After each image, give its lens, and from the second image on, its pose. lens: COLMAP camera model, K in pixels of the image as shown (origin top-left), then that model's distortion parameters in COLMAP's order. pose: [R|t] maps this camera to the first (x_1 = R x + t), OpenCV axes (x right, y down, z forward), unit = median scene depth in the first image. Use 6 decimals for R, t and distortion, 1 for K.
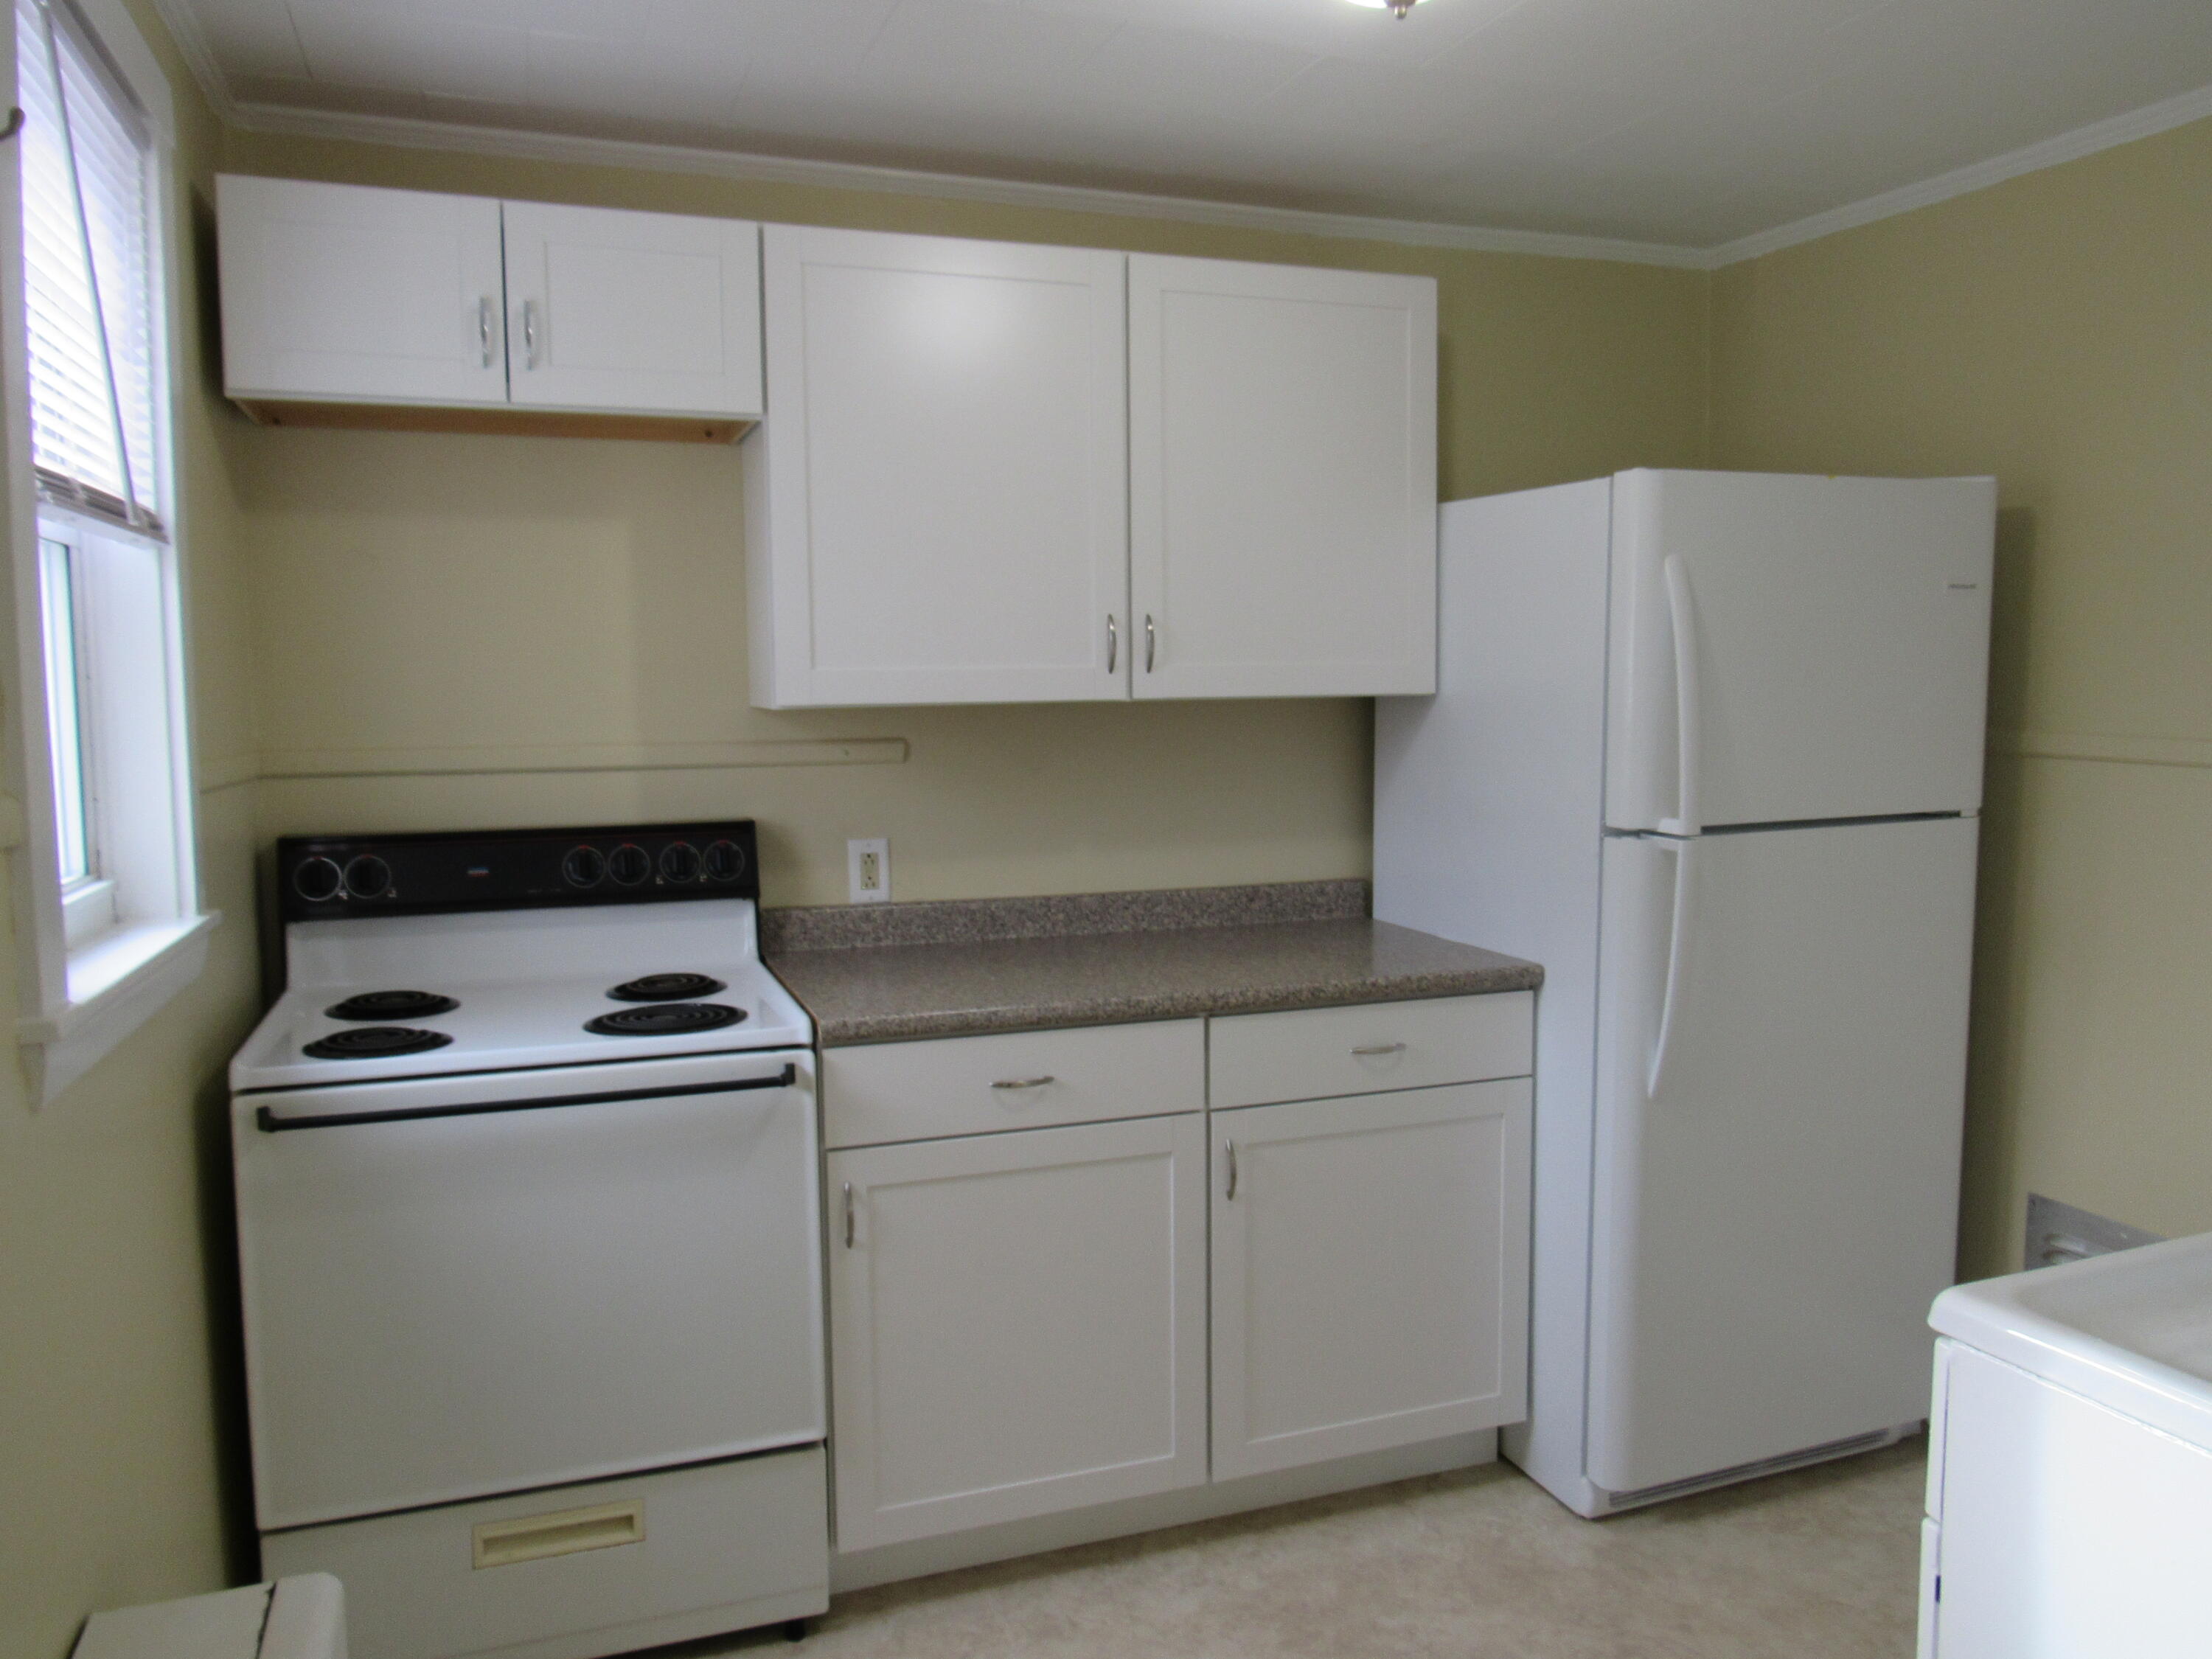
lens RADIAL K [[1609.5, 0, 1100.7], [0, 1609.5, 830.3], [0, 0, 1]] dist [-0.008378, 0.005517]
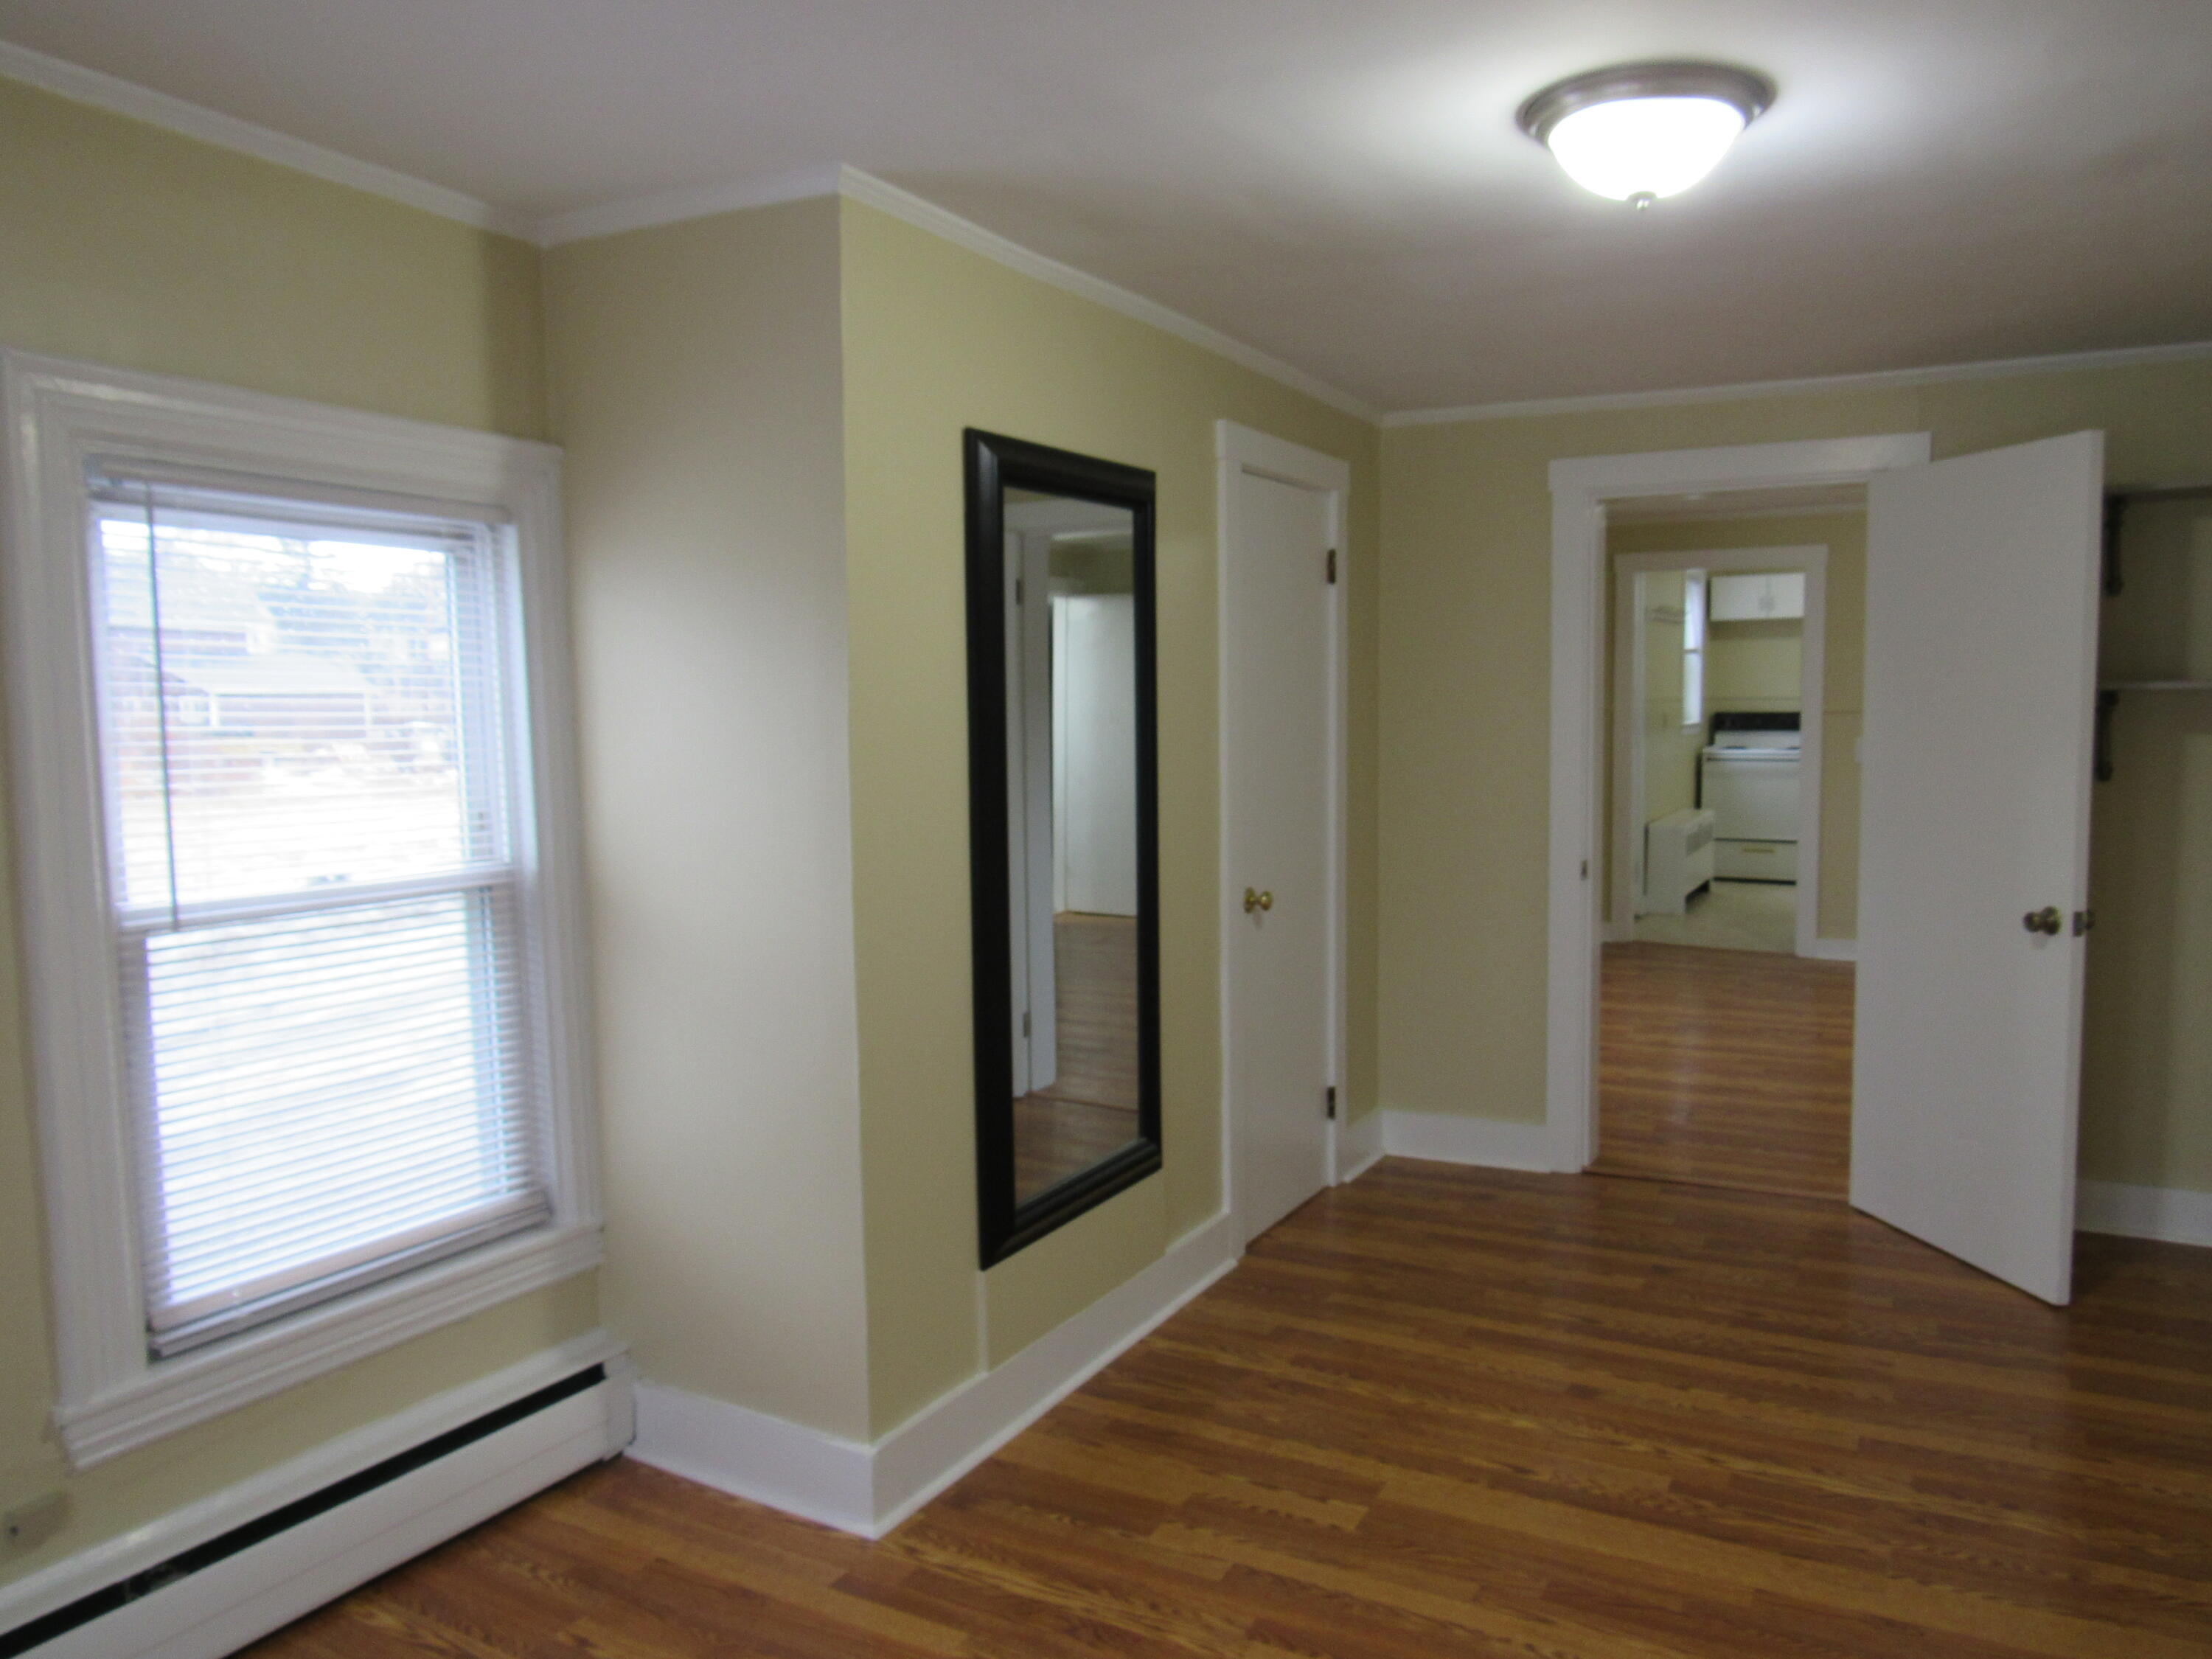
lens RADIAL K [[1603.4, 0, 1112.6], [0, 1603.4, 830.2], [0, 0, 1]] dist [-0.027798, 0.014239]
pose [[0.659253, 0.070454, -0.748613, 1.869410], [-0.058887, 0.997380, 0.042008, 0.264566], [0.749612, 0.016389, 0.661675, -3.447775]]
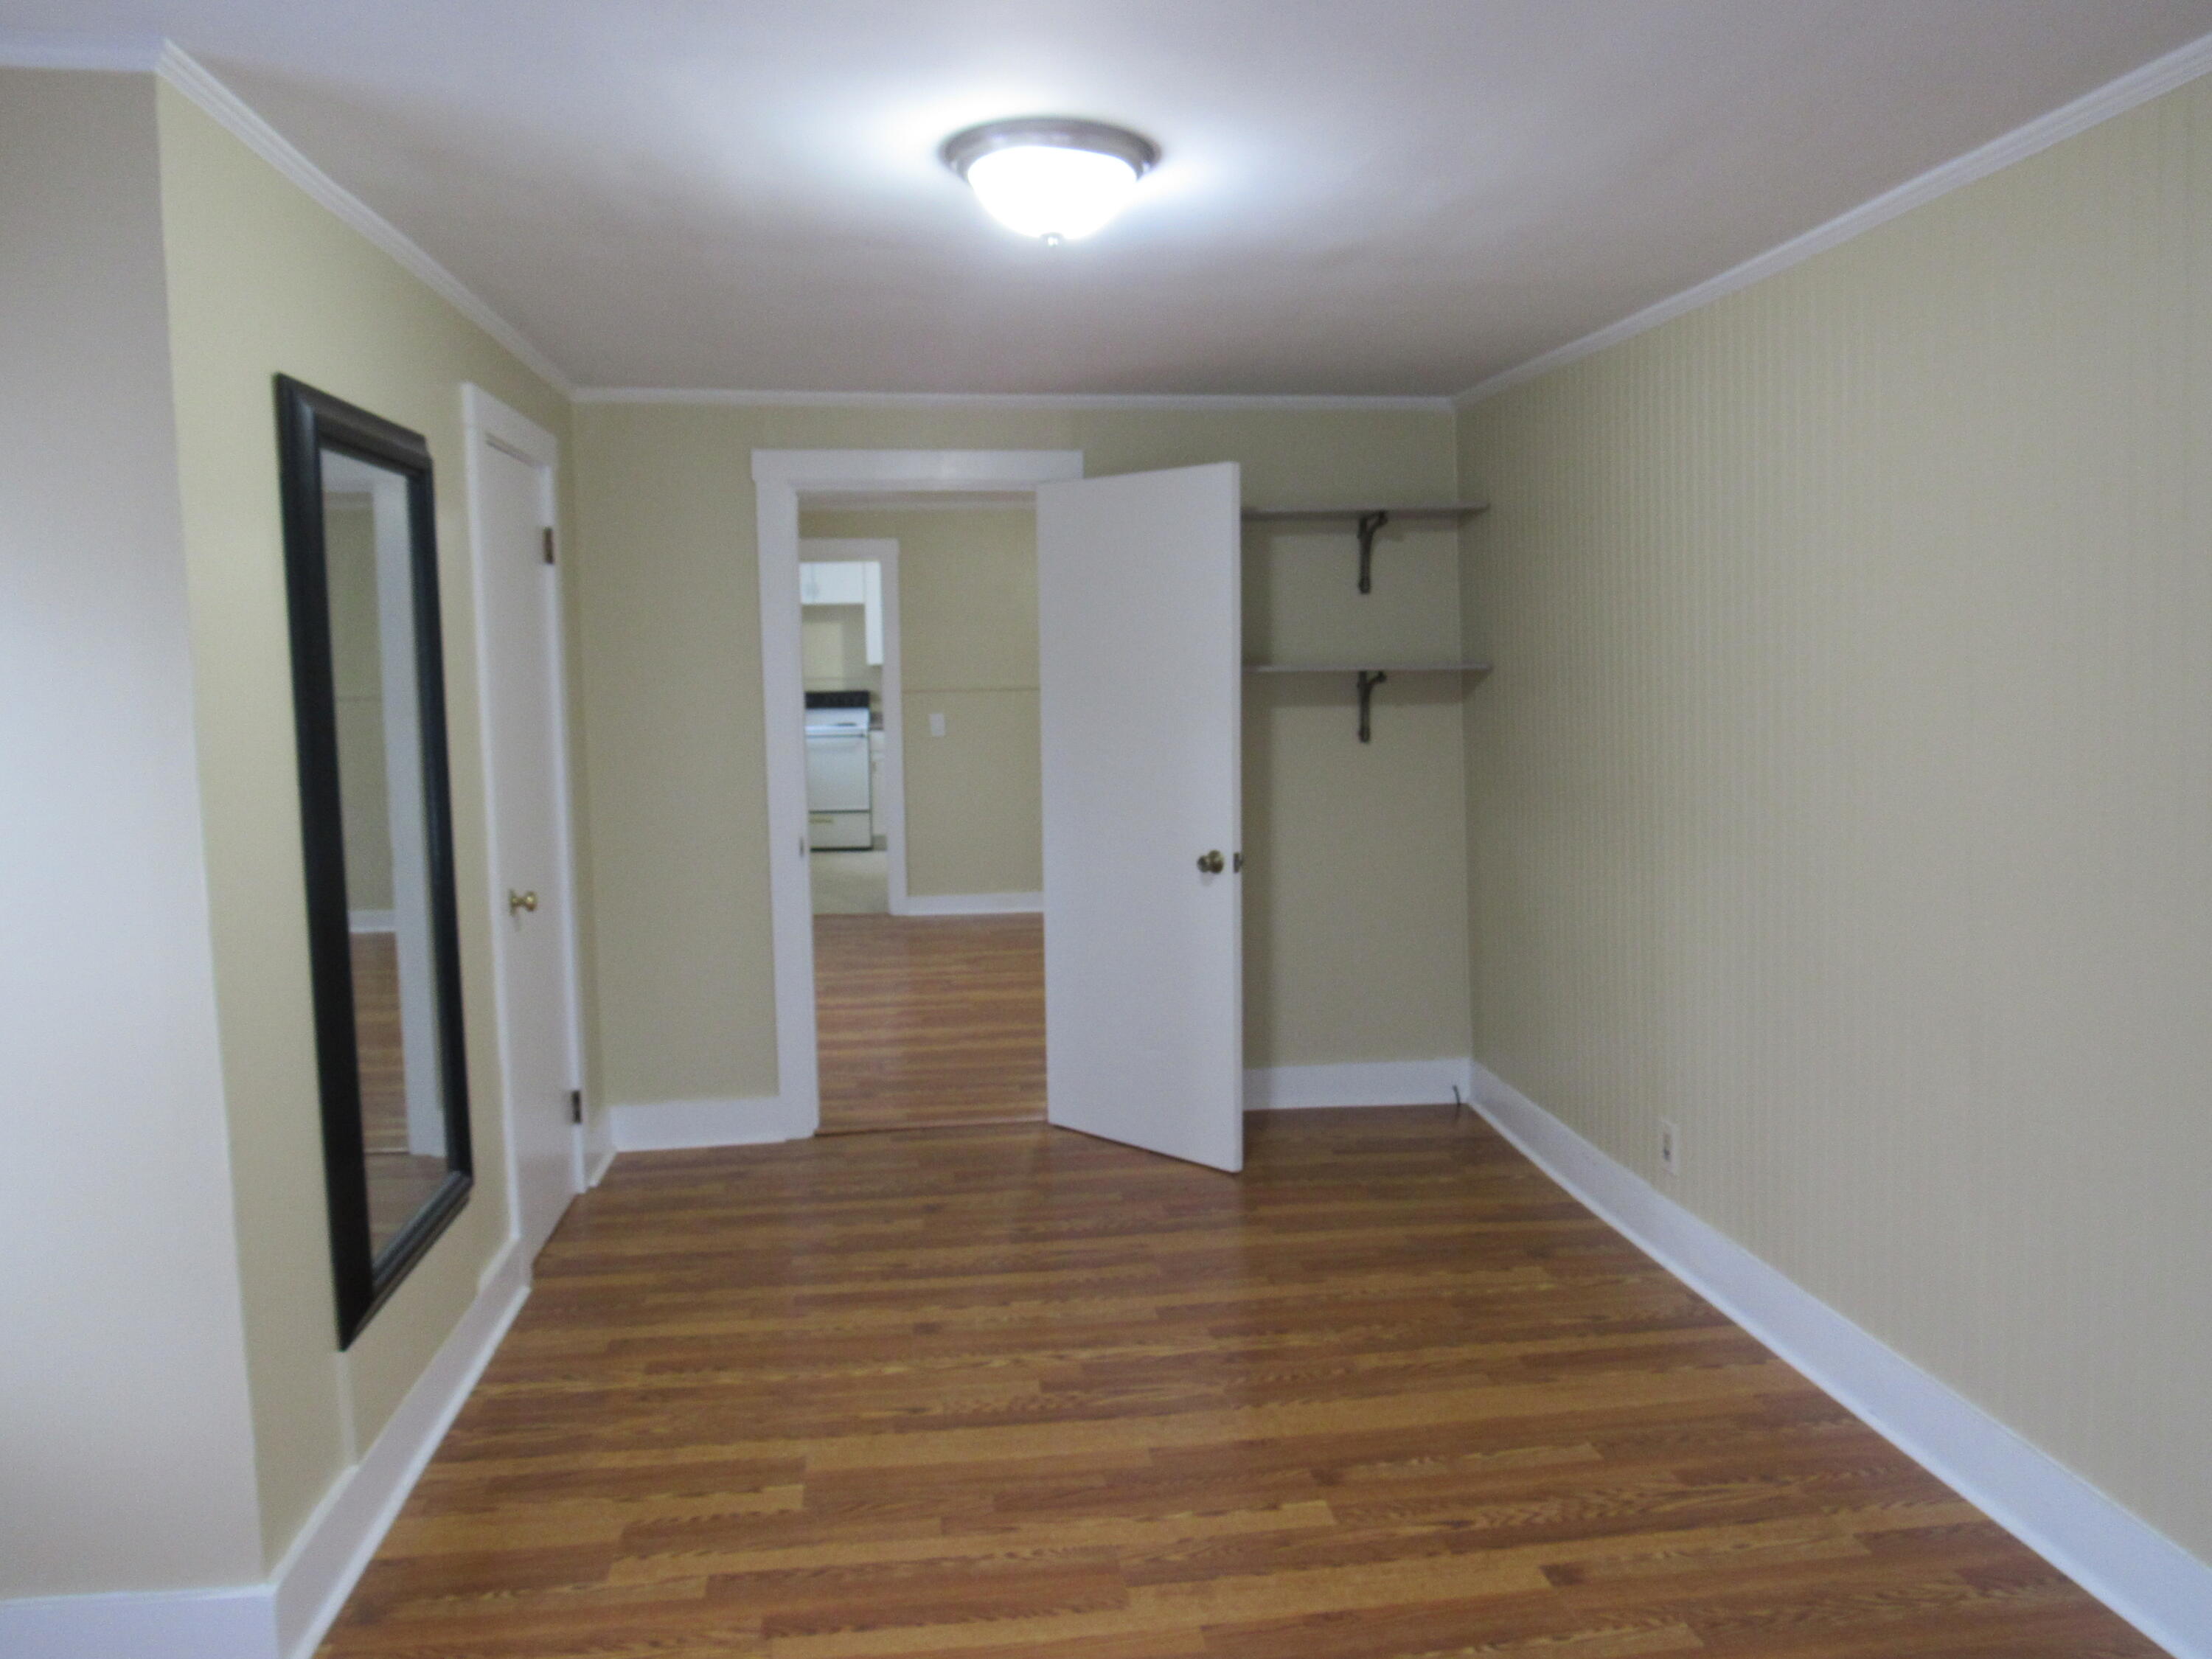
lens RADIAL K [[1609.5, 0, 1100.7], [0, 1609.5, 830.3], [0, 0, 1]] dist [-0.008378, 0.005517]
pose [[0.974708, 0.025289, -0.222045, 1.607570], [-0.019177, 0.999377, 0.029639, 0.272045], [0.222656, -0.024631, 0.974586, -3.641767]]
